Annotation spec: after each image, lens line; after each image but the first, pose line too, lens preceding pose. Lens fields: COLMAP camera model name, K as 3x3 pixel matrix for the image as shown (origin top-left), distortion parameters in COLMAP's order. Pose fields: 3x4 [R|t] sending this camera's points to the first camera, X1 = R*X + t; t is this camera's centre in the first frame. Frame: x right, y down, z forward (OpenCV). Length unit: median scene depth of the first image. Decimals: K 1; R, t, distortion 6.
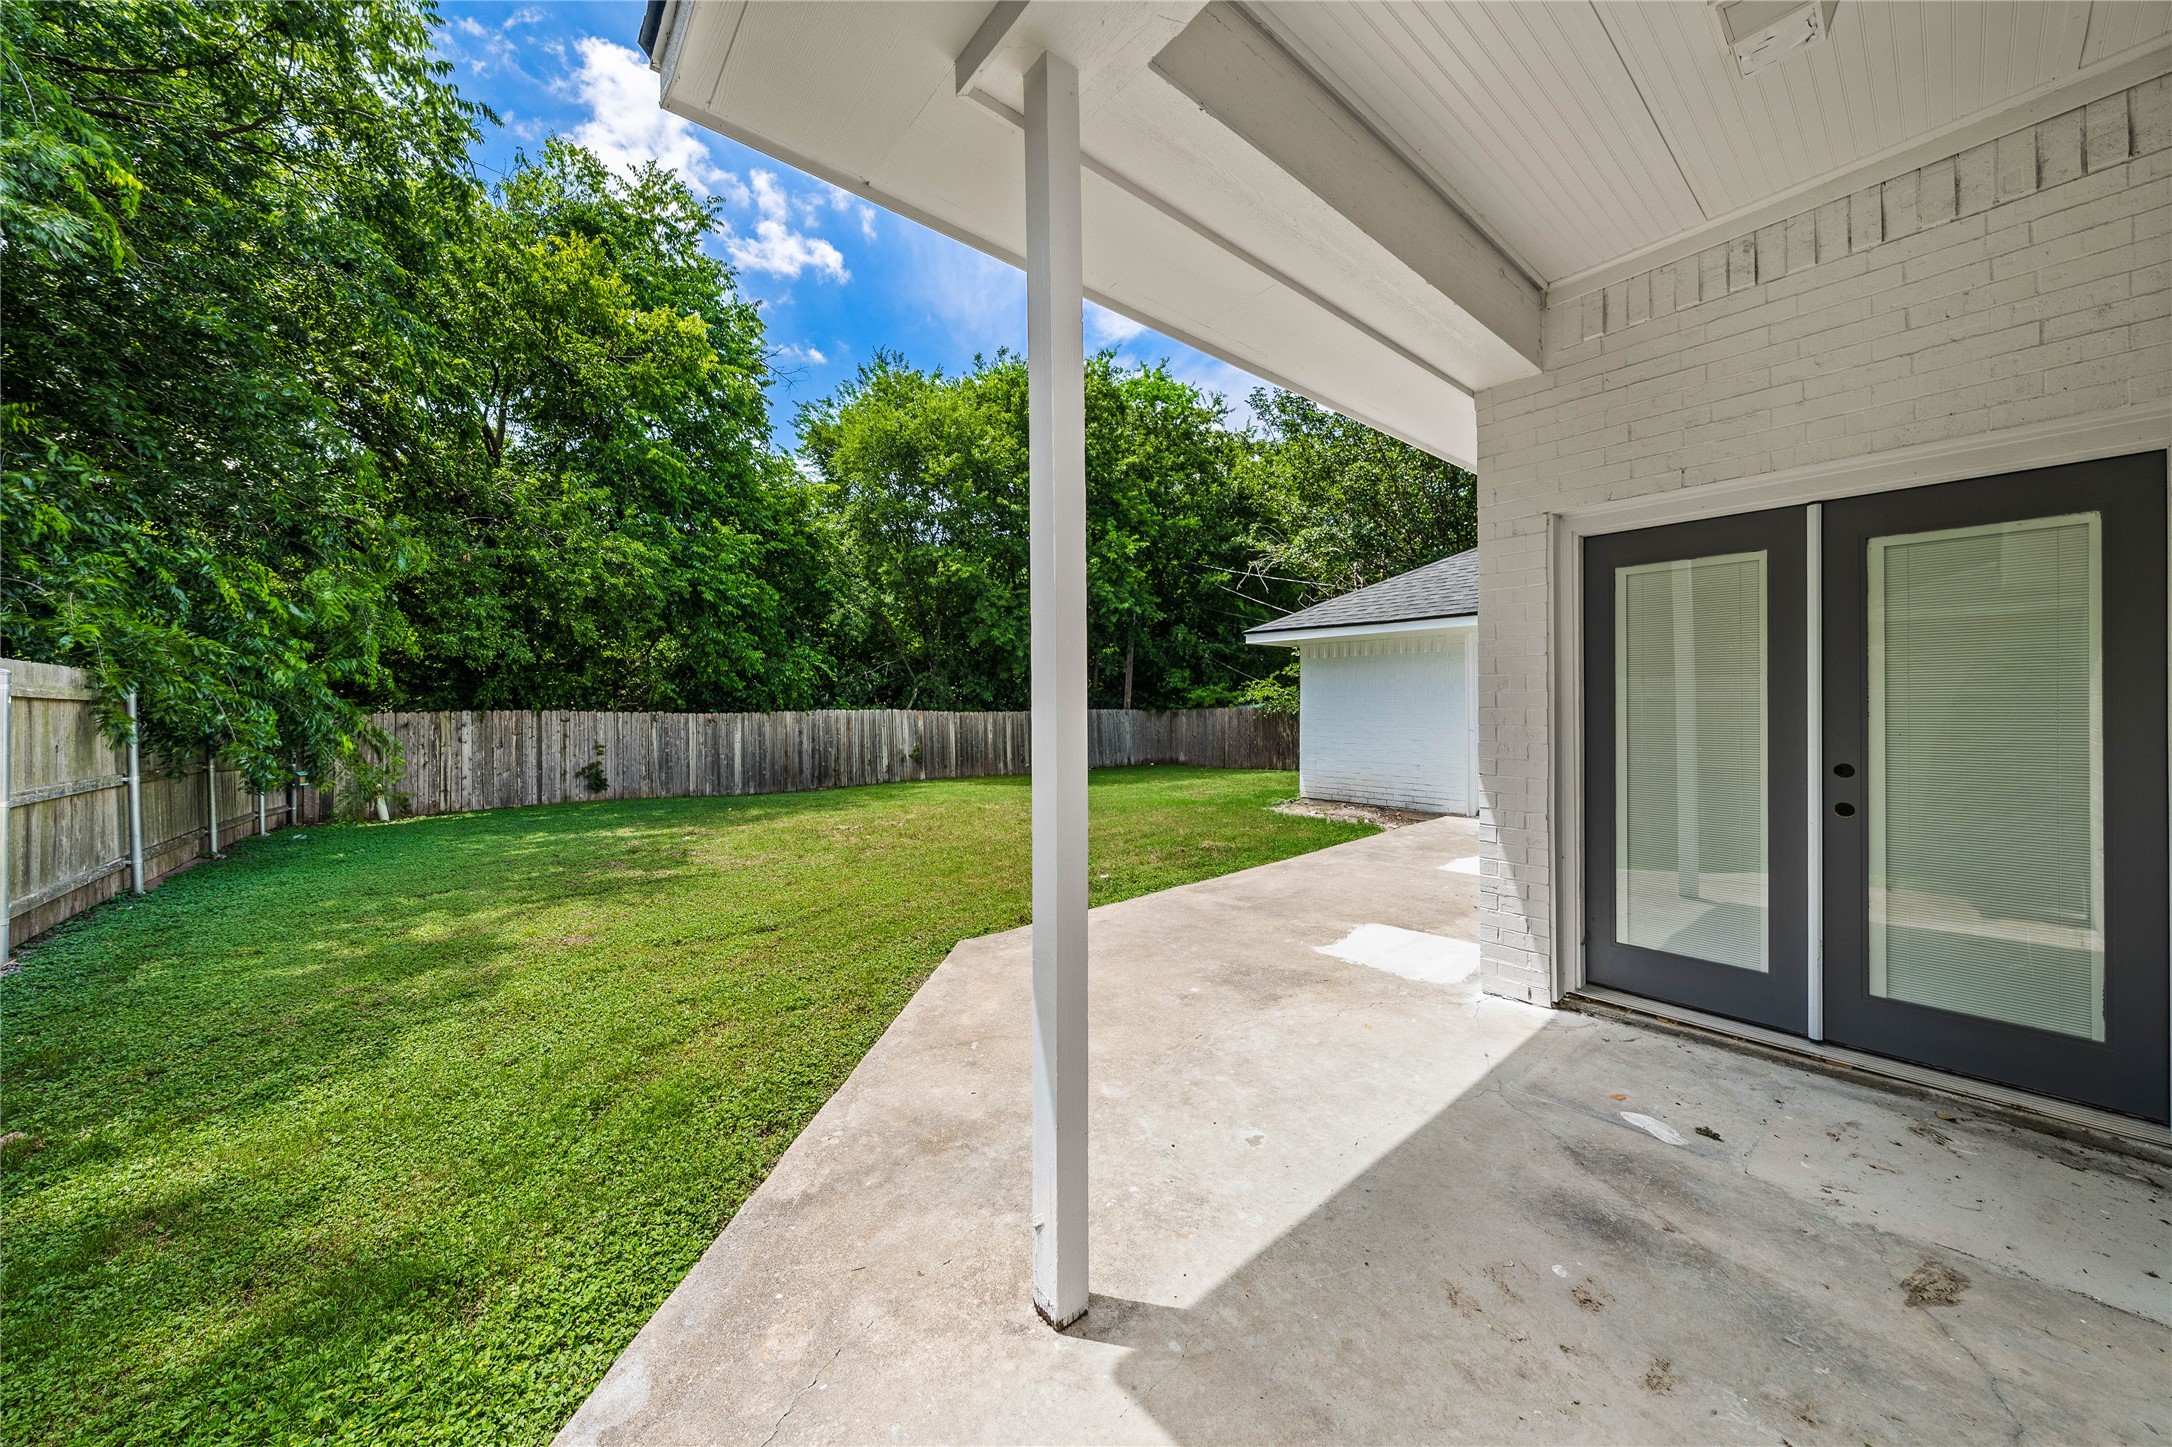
lens RADIAL K [[745.3, 0, 1093.4], [0, 745.3, 698.1], [0, 0, 1]] dist [-0.002771, 0.000406]
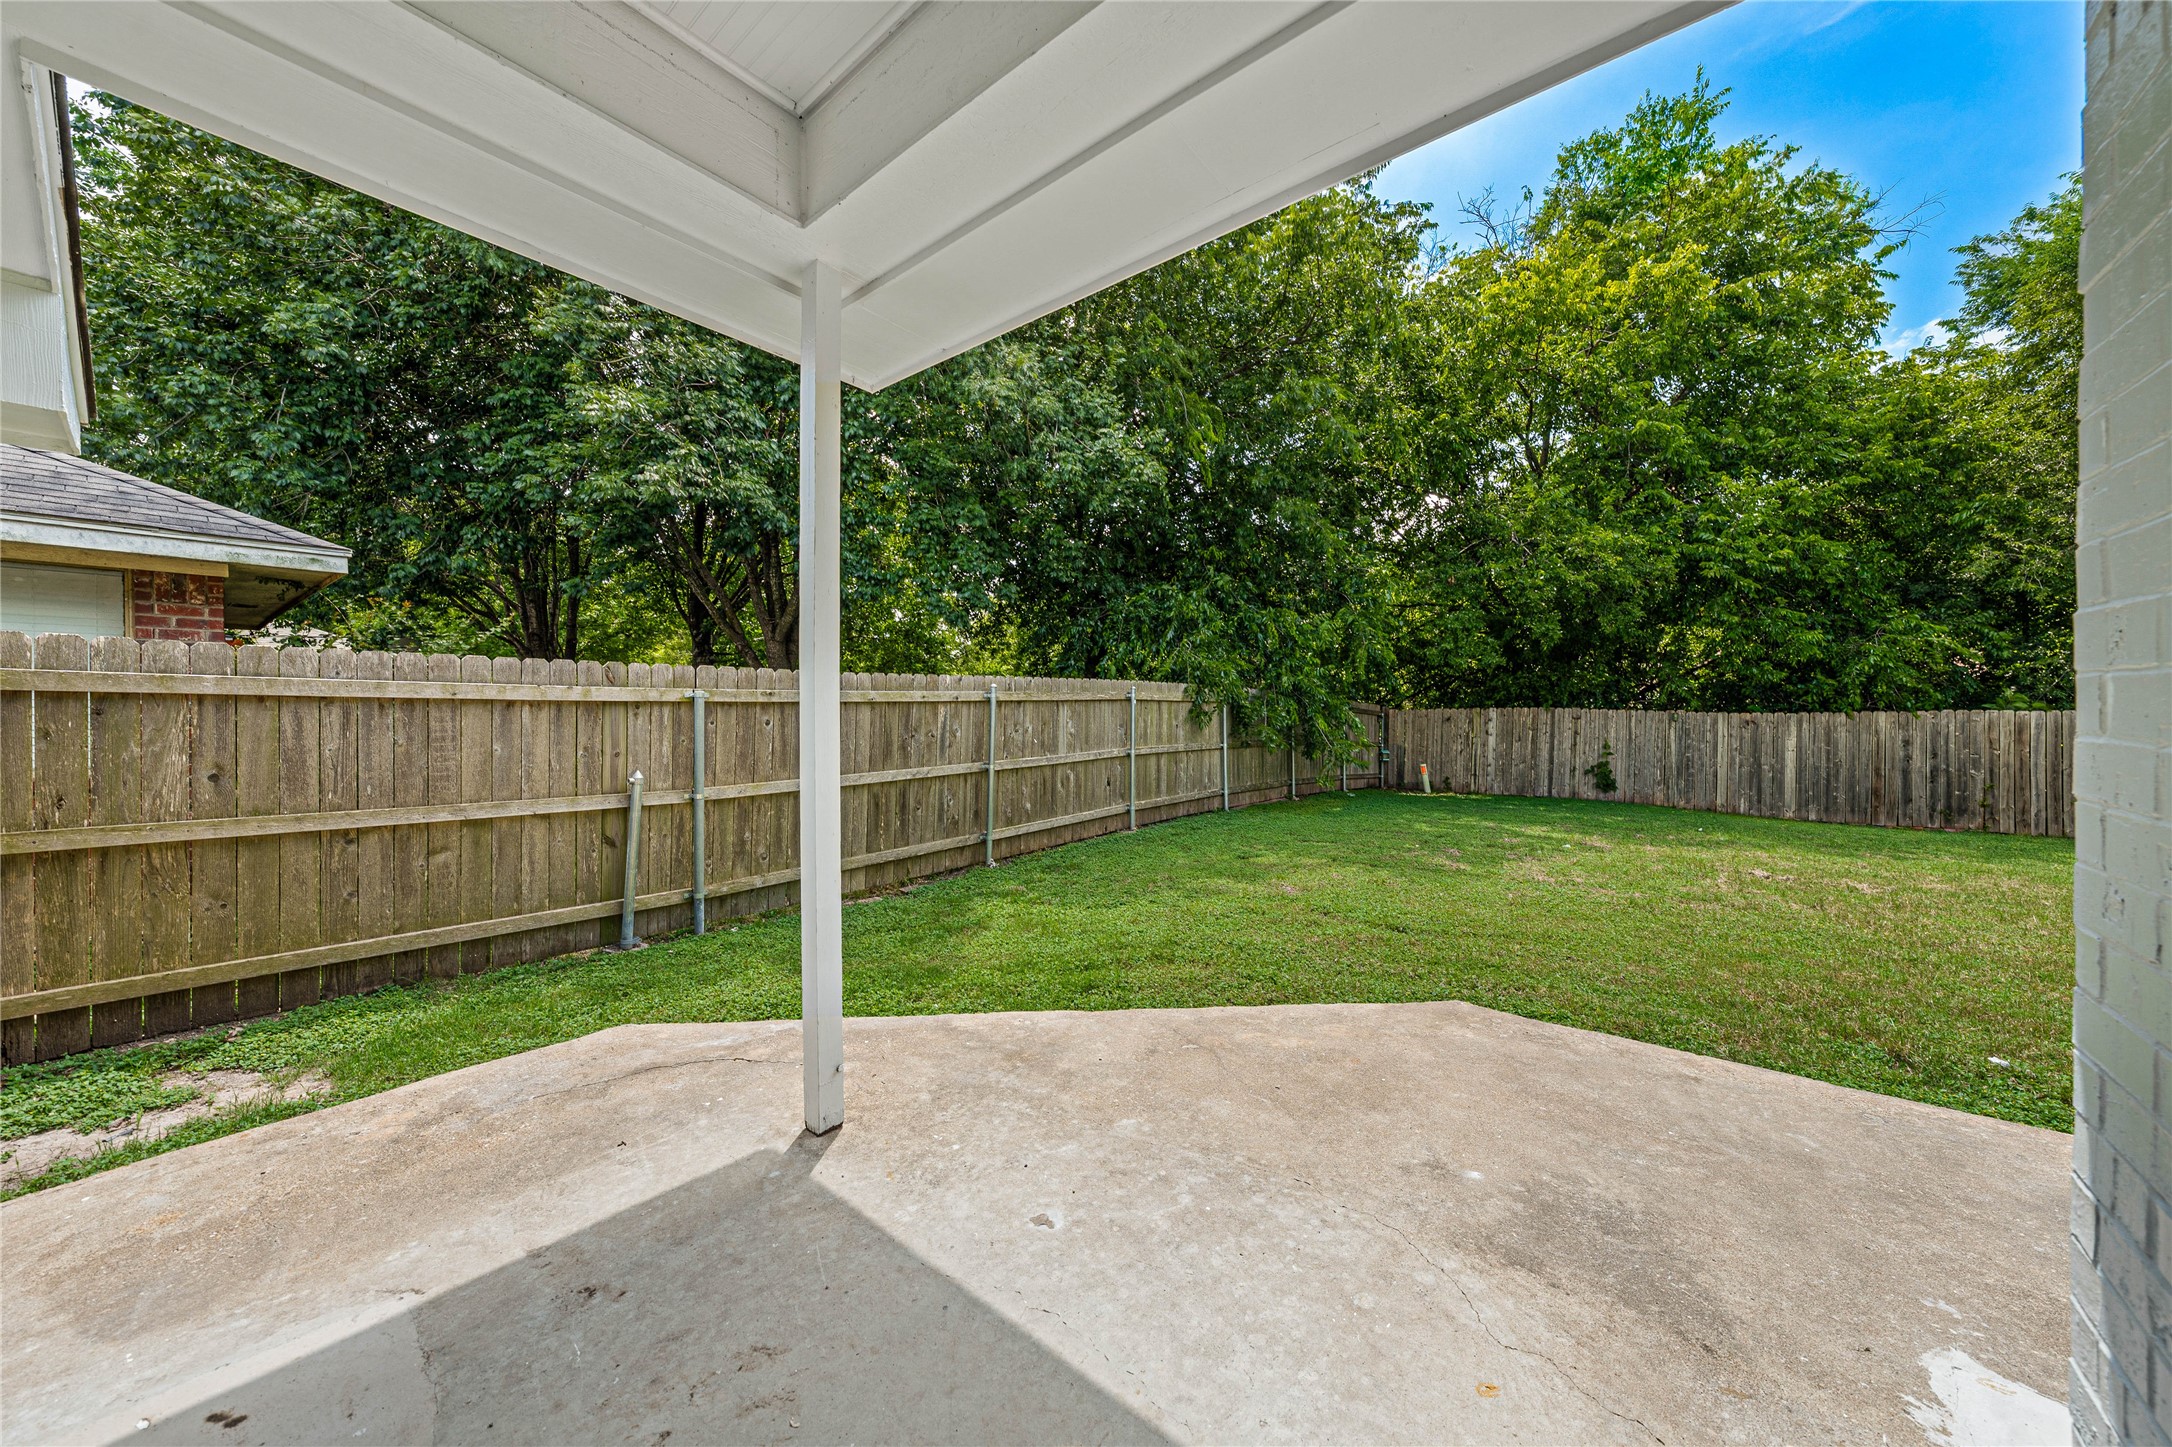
lens RADIAL K [[745.3, 0, 1078.6], [0, 745.3, 716.3], [0, 0, 1]] dist [-0.002771, 0.000406]
pose [[0.179448, 0.020319, -0.983558, 0.190364], [0.009605, 0.999703, 0.022405, -0.001908], [0.983721, -0.013468, 0.179200, 0.160174]]
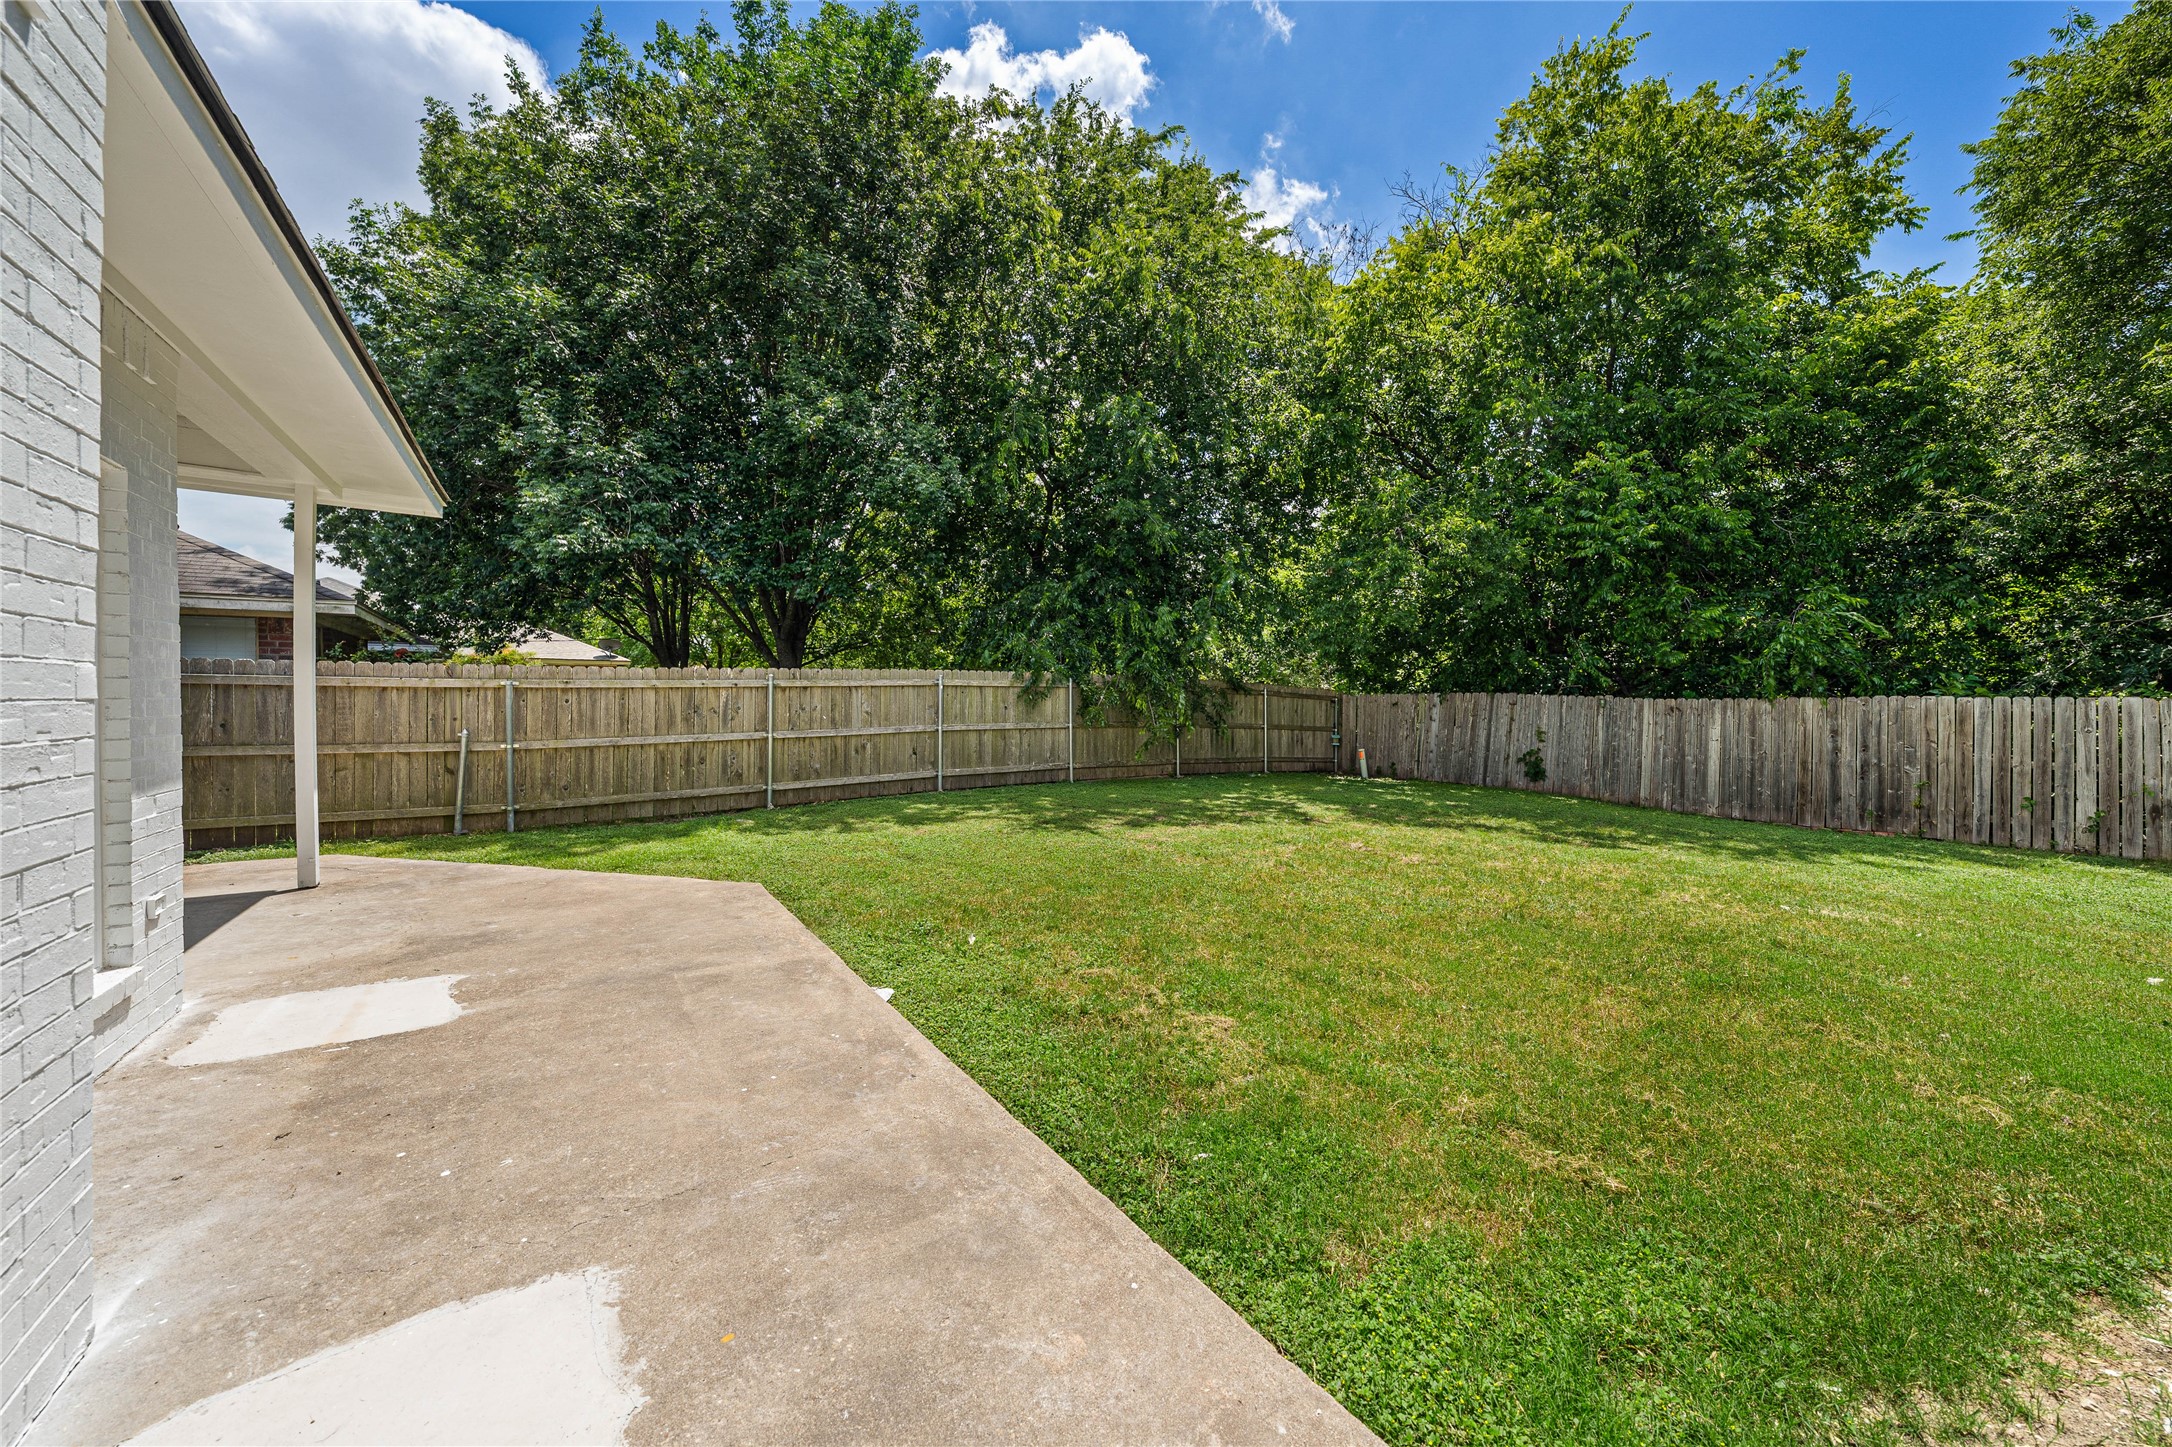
lens RADIAL K [[745.3, 0, 1080.0], [0, 745.3, 702.3], [0, 0, 1]] dist [-0.002771, 0.000406]
pose [[-0.098877, 0.021376, -0.994870, 0.351823], [0.011101, 0.999731, 0.020377, 0.002222], [0.995038, -0.009029, -0.099087, 0.587044]]
